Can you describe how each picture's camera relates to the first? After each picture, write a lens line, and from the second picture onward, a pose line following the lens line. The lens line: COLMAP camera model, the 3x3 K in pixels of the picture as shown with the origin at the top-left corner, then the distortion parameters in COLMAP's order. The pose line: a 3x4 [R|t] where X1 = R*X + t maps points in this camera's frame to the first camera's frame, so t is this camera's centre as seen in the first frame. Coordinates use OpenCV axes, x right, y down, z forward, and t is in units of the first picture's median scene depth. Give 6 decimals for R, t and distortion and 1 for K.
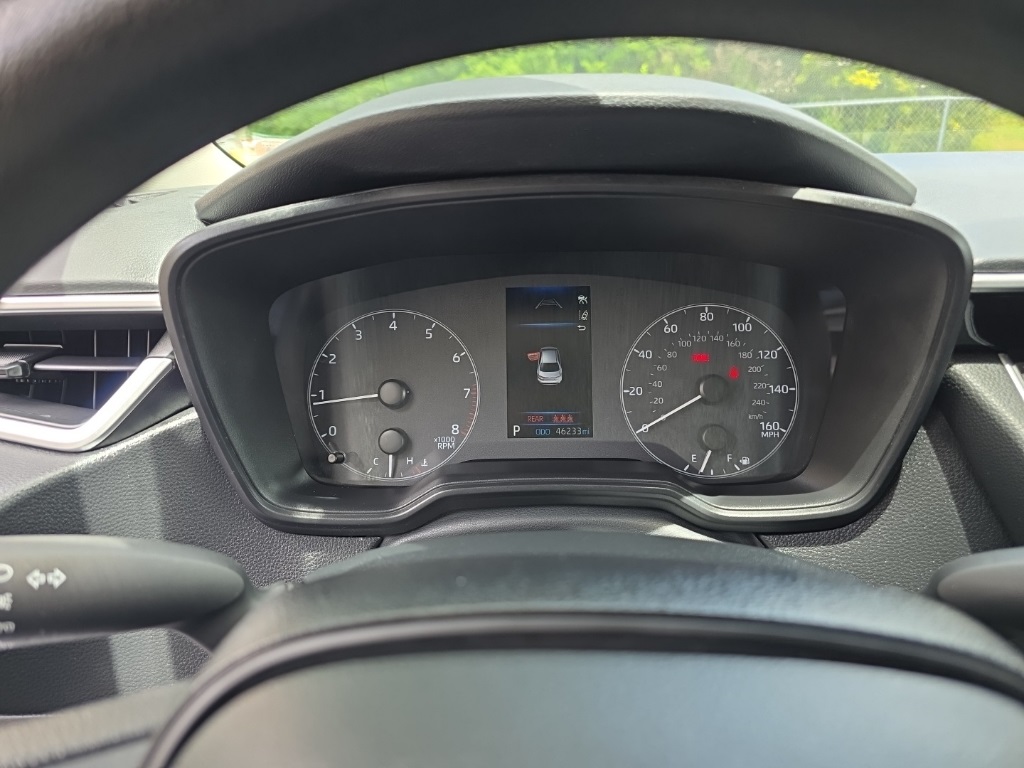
lens RADIAL K [[699.6, 0, 511.0], [0, 699.6, 391.1], [0, 0, 1]] dist [0.054097, -0.045669]
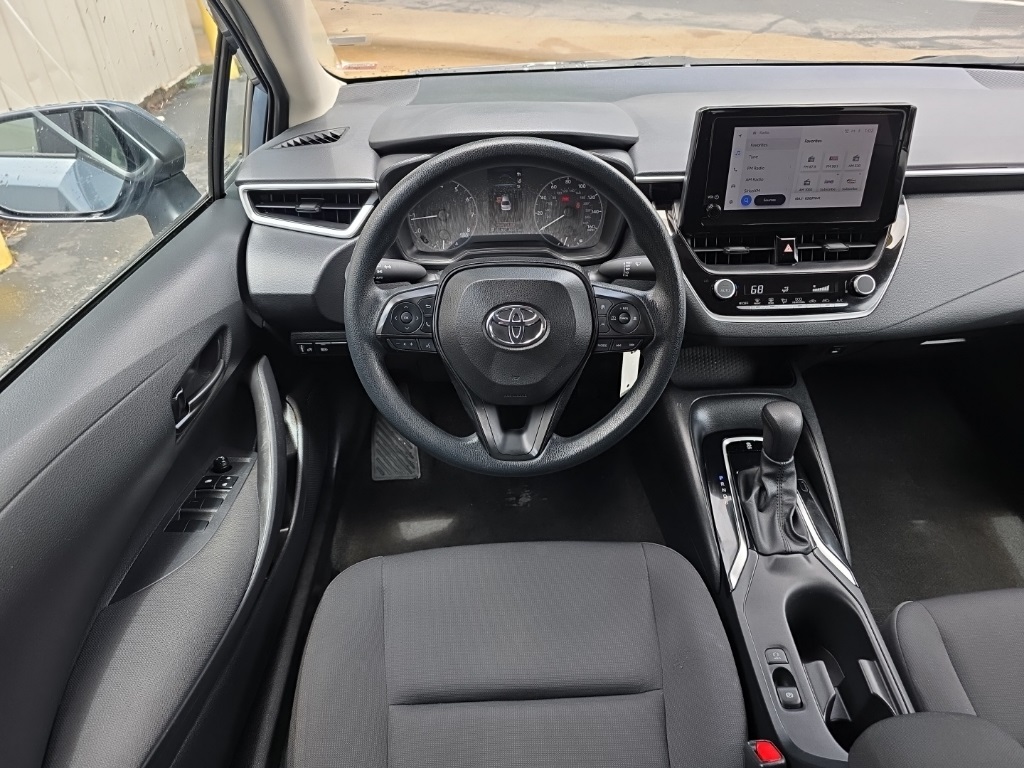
lens RADIAL K [[699.6, 0, 509.1], [0, 699.6, 403.2], [0, 0, 1]] dist [0.054097, -0.045669]
pose [[0.998275, -0.025327, 0.052965, -0.083462], [0.008716, 0.956103, 0.292901, -0.087363], [-0.058058, -0.291934, 0.954675, -1.610170]]
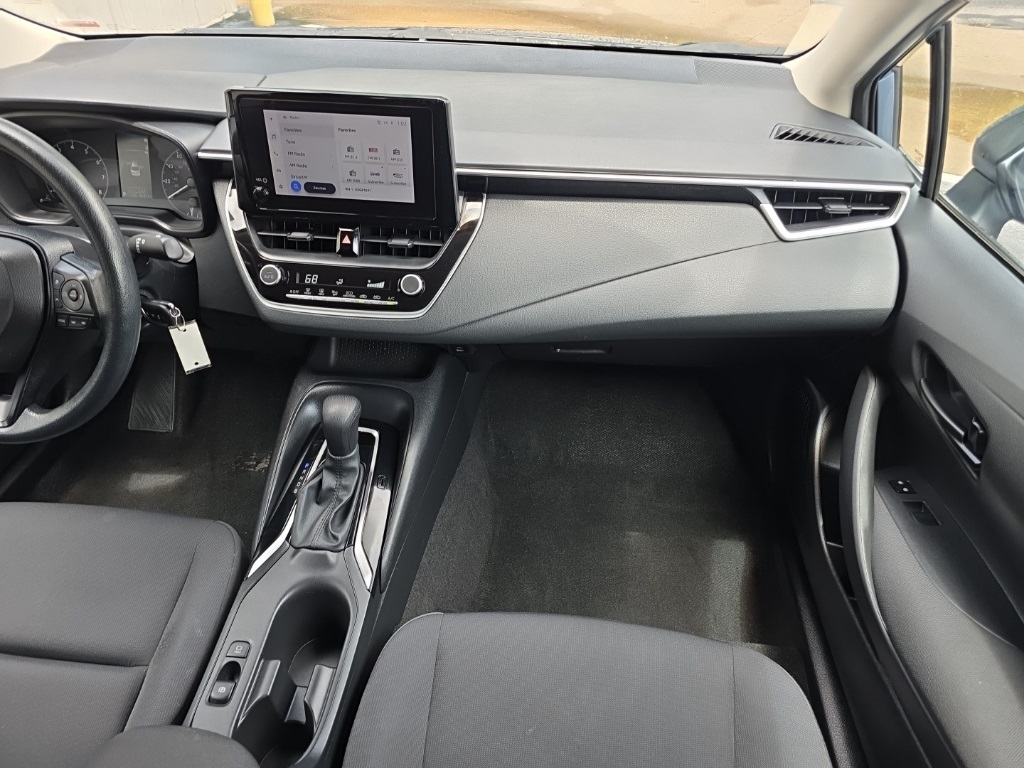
lens RADIAL K [[699.6, 0, 510.5], [0, 699.6, 385.6], [0, 0, 1]] dist [0.054097, -0.045669]
pose [[0.994788, 0.078907, -0.064574, 1.627207], [-0.053782, 0.944127, 0.325164, -0.200924], [0.086624, -0.319997, 0.943450, -1.520745]]
